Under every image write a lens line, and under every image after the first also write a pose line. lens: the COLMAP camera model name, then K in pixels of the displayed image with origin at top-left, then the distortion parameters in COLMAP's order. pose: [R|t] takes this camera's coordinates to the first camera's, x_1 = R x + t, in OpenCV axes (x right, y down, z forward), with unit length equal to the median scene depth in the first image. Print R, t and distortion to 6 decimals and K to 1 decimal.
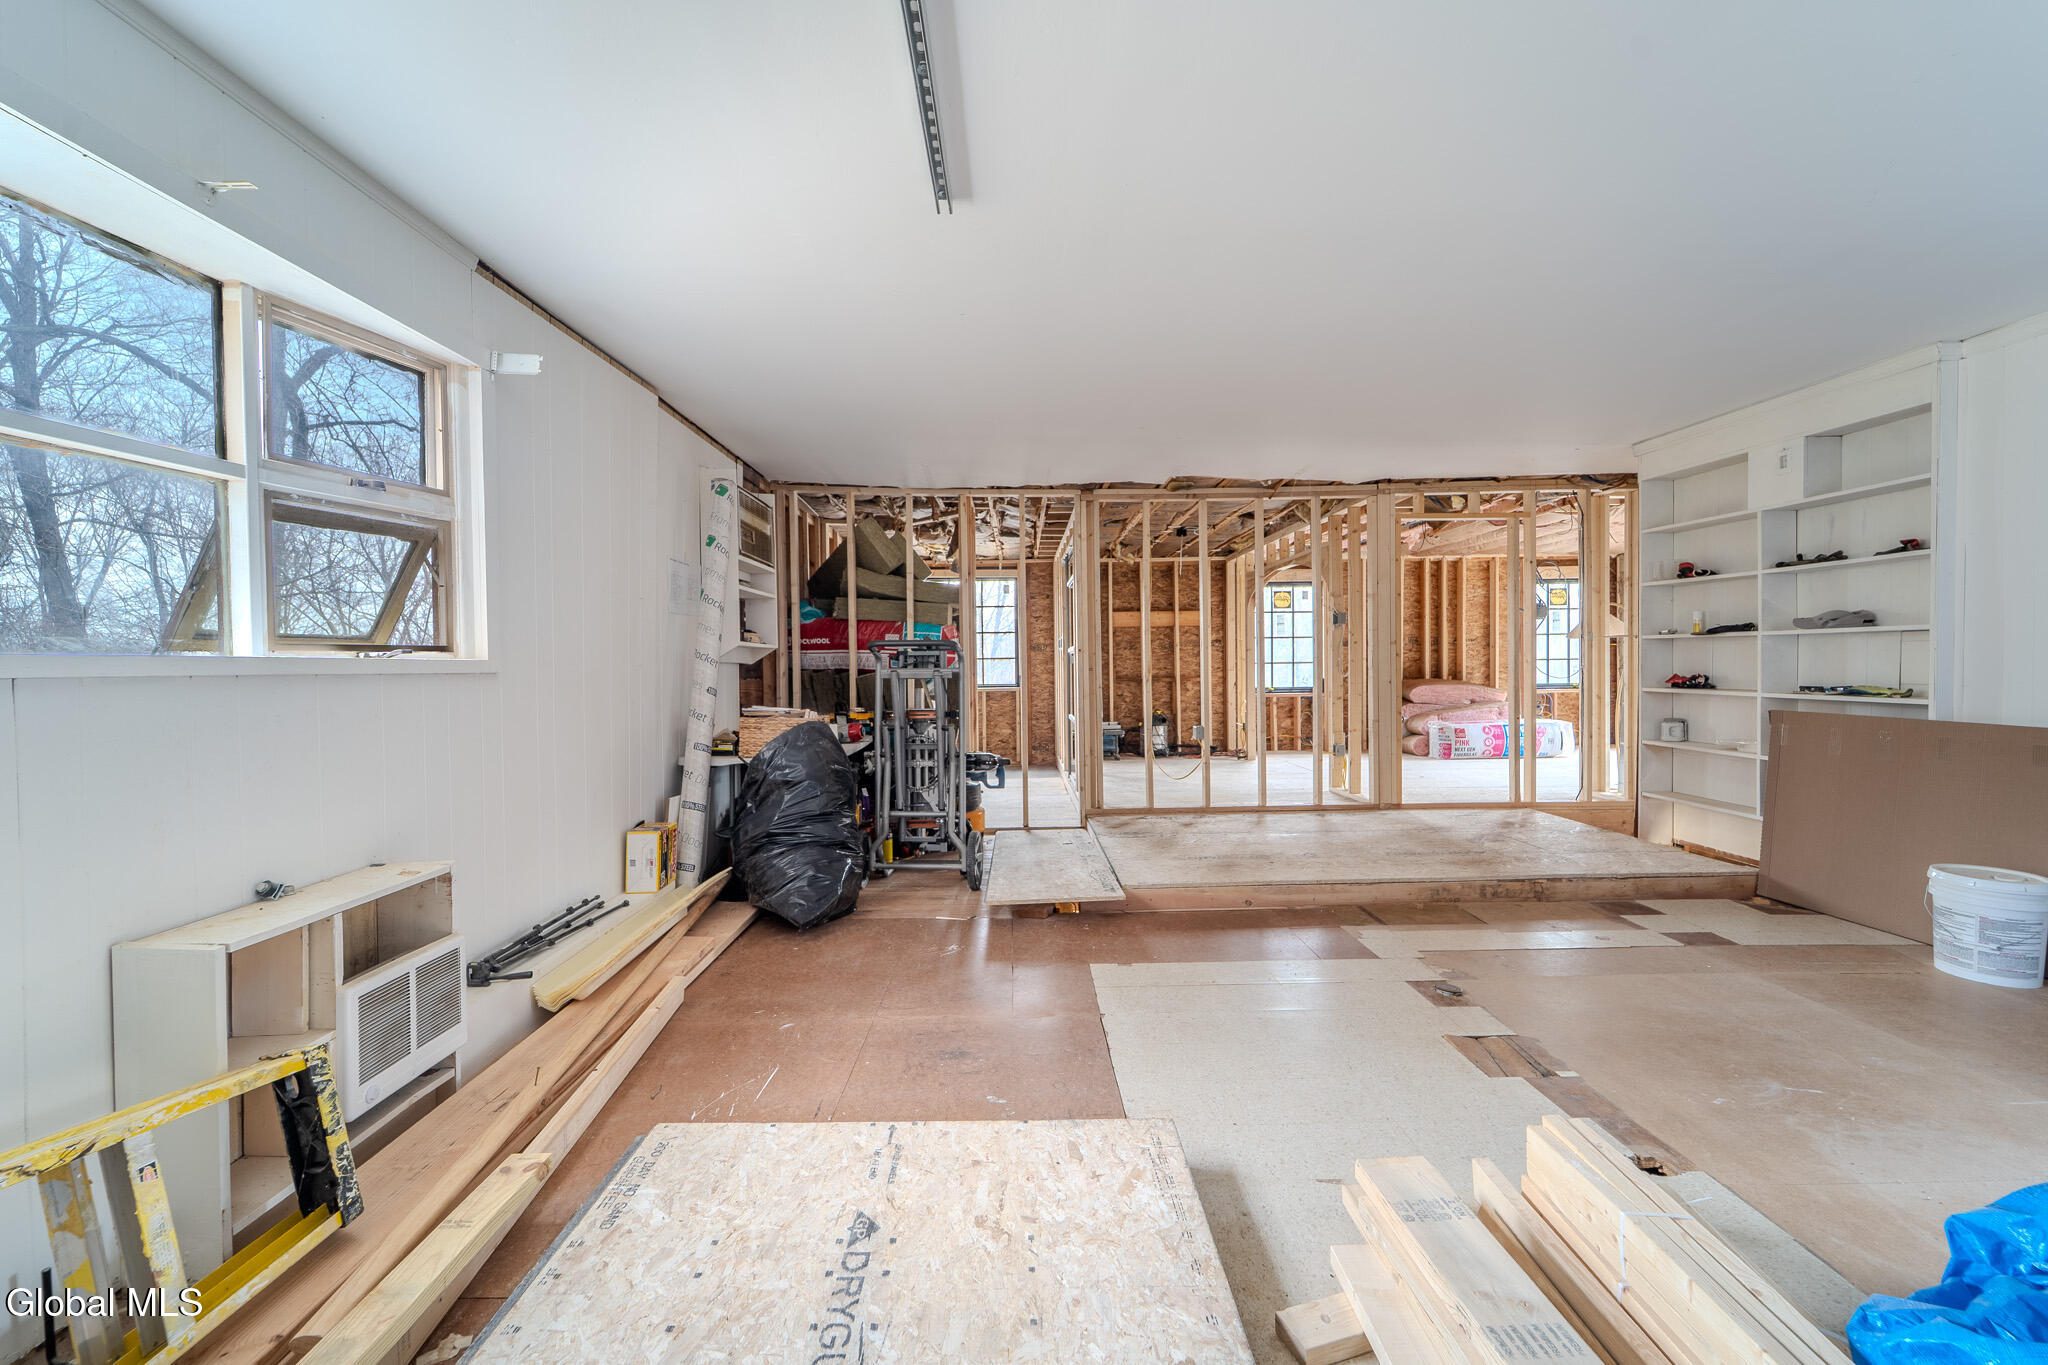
lens RADIAL K [[832.3, 0, 1025.8], [0, 832.3, 681.7], [0, 0, 1]] dist [0.006149, -0.002406]
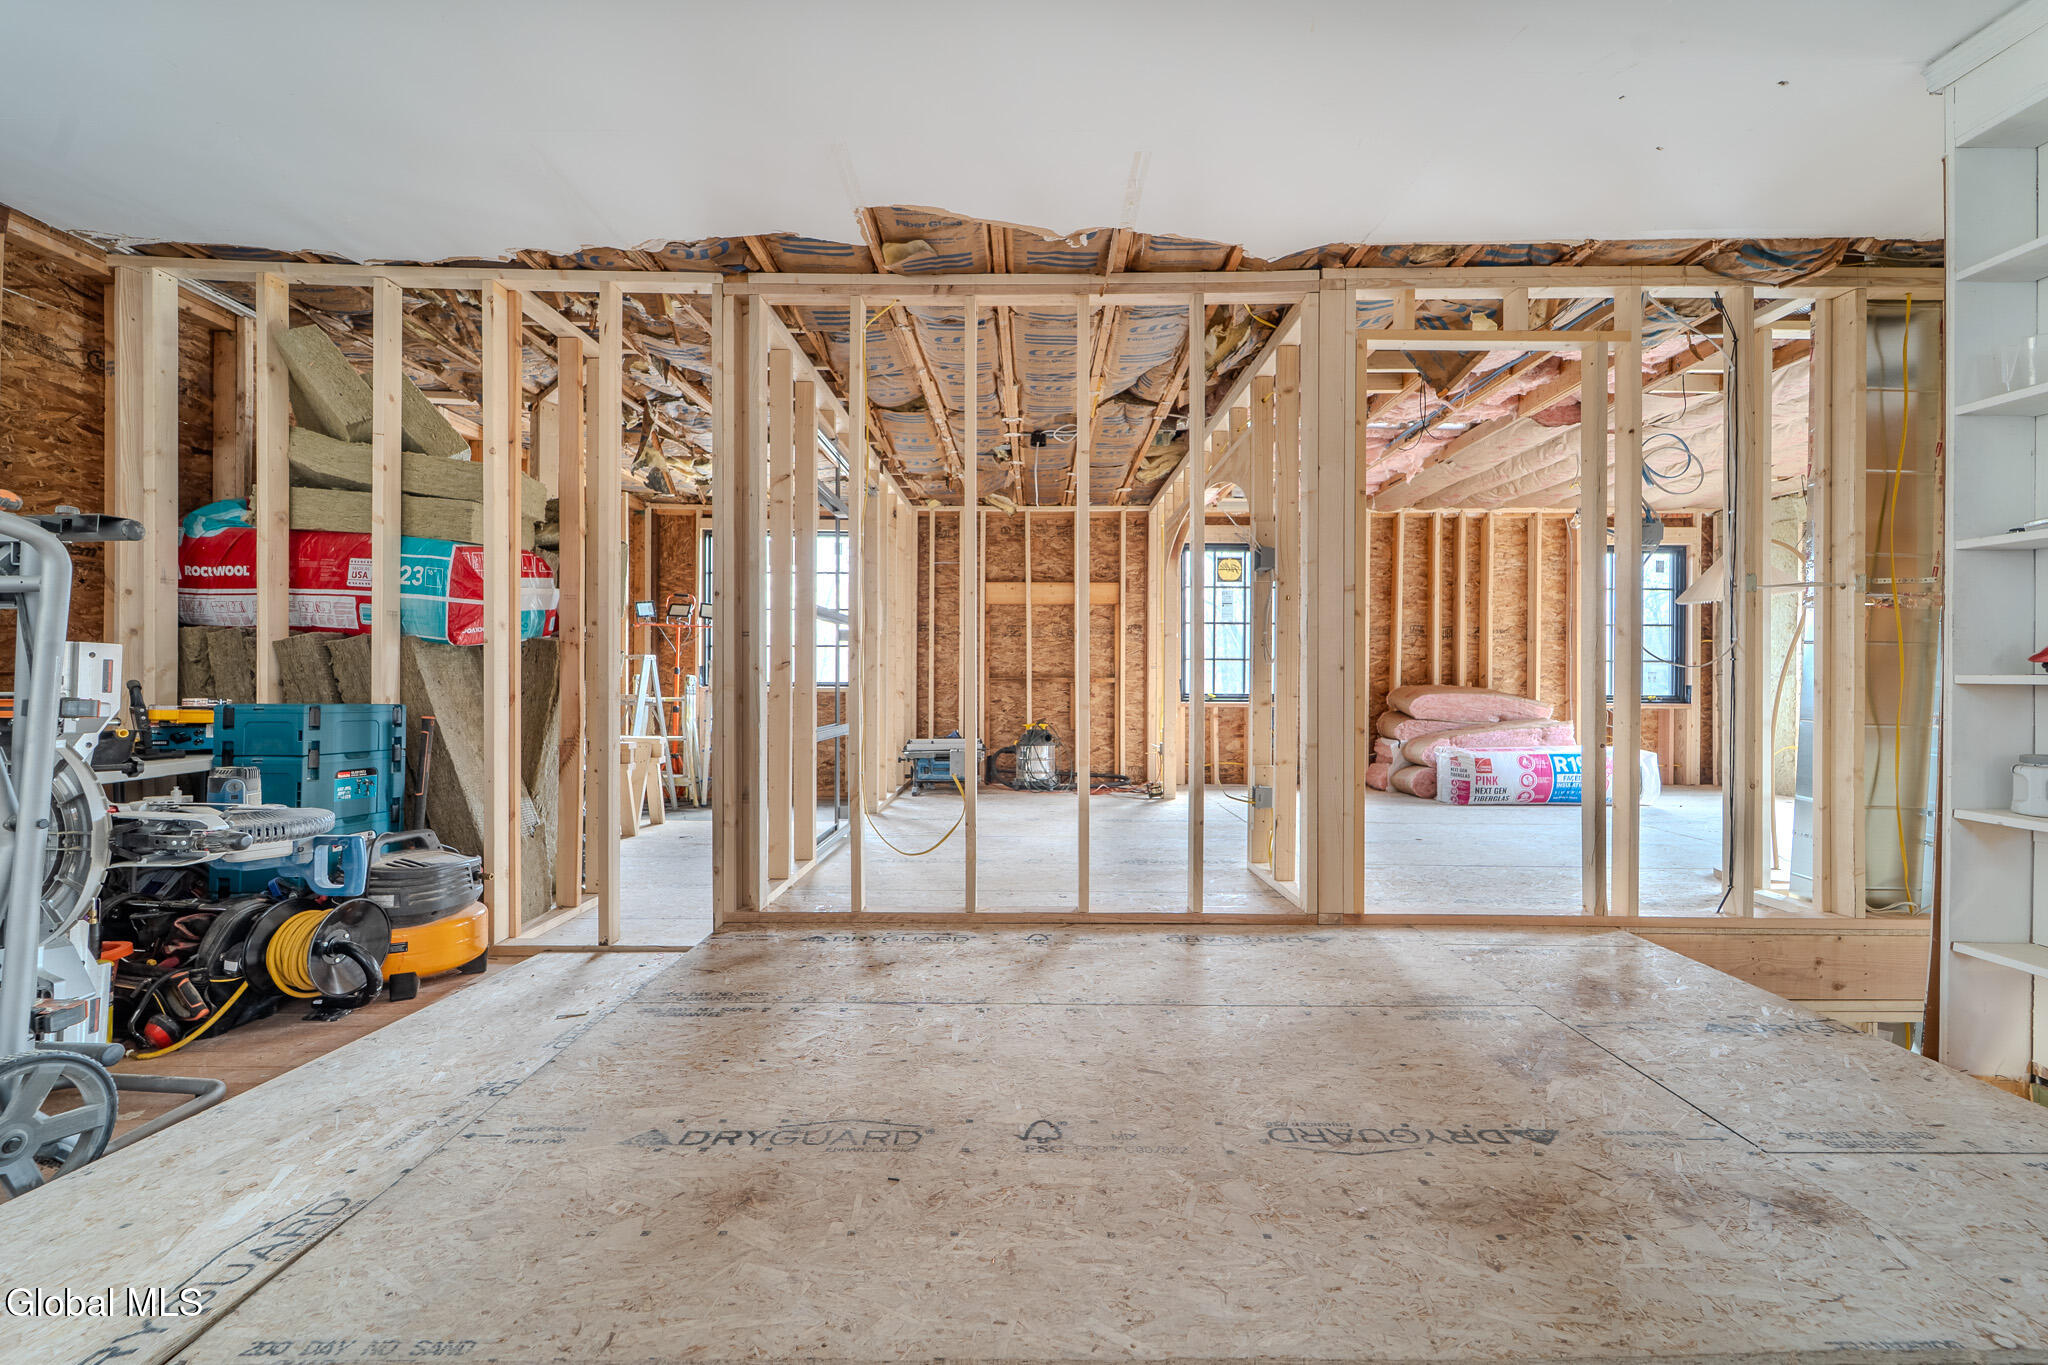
lens RADIAL K [[832.3, 0, 1025.8], [0, 832.3, 681.7], [0, 0, 1]] dist [0.006149, -0.002406]
pose [[0.999607, 0.017069, -0.022239, 0.159771], [-0.017467, 0.999688, -0.017862, 0.012430], [0.021927, 0.018244, 0.999593, 0.306972]]
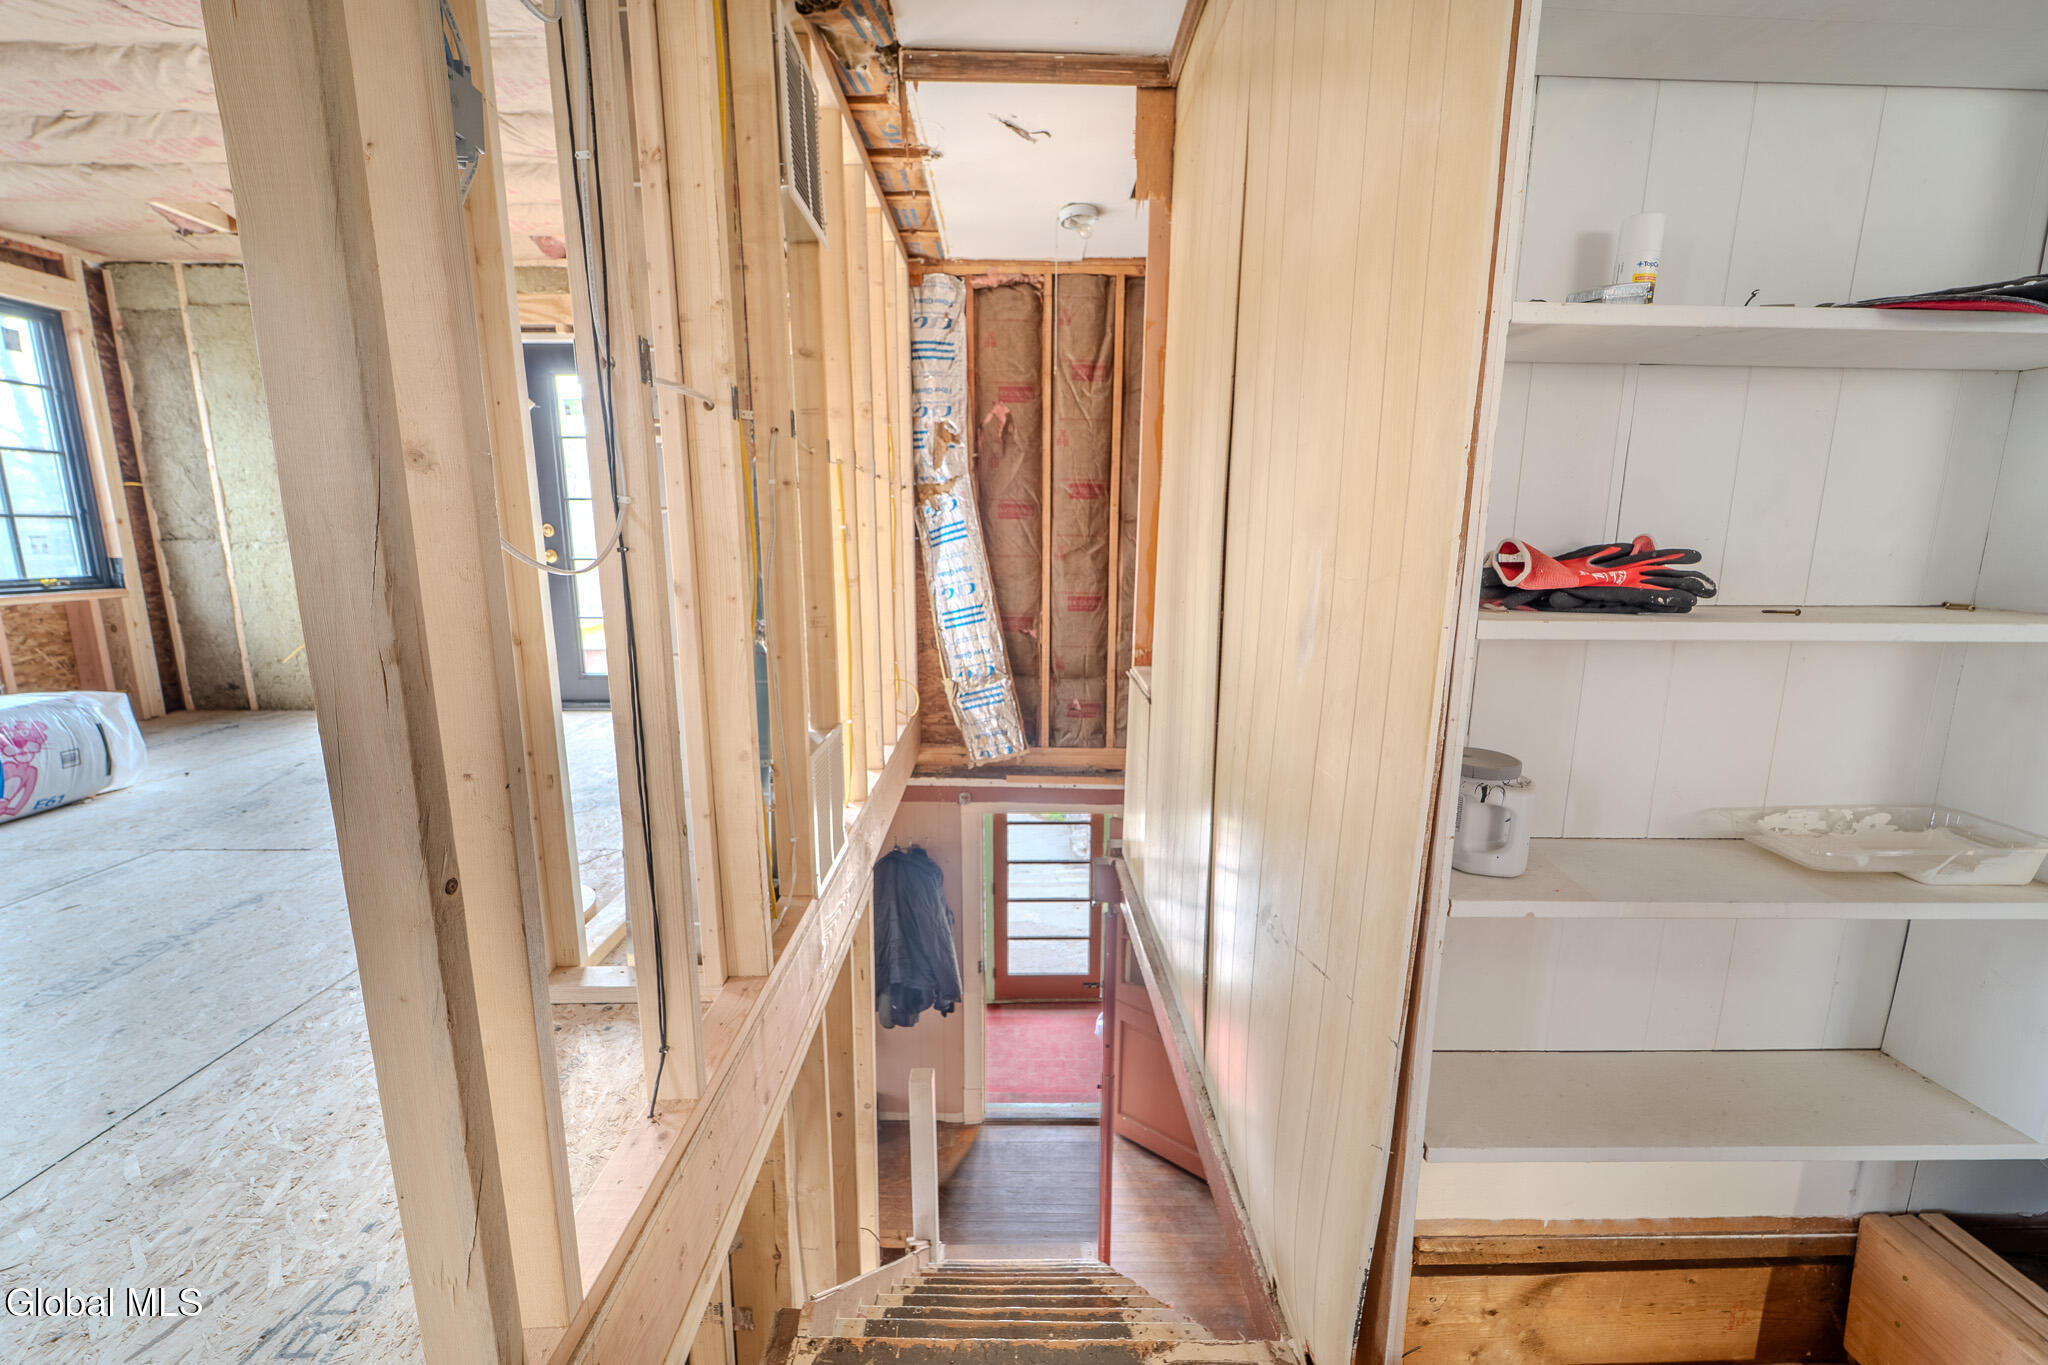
lens RADIAL K [[826.4, 0, 1029.2], [0, 826.4, 683.7], [0, 0, 1]] dist [0.000257, -0.000592]
pose [[0.015088, -0.167287, 0.985793, 0.288365], [0.018681, 0.985780, 0.166999, -0.005758], [-0.999712, 0.015896, 0.017998, 0.559369]]
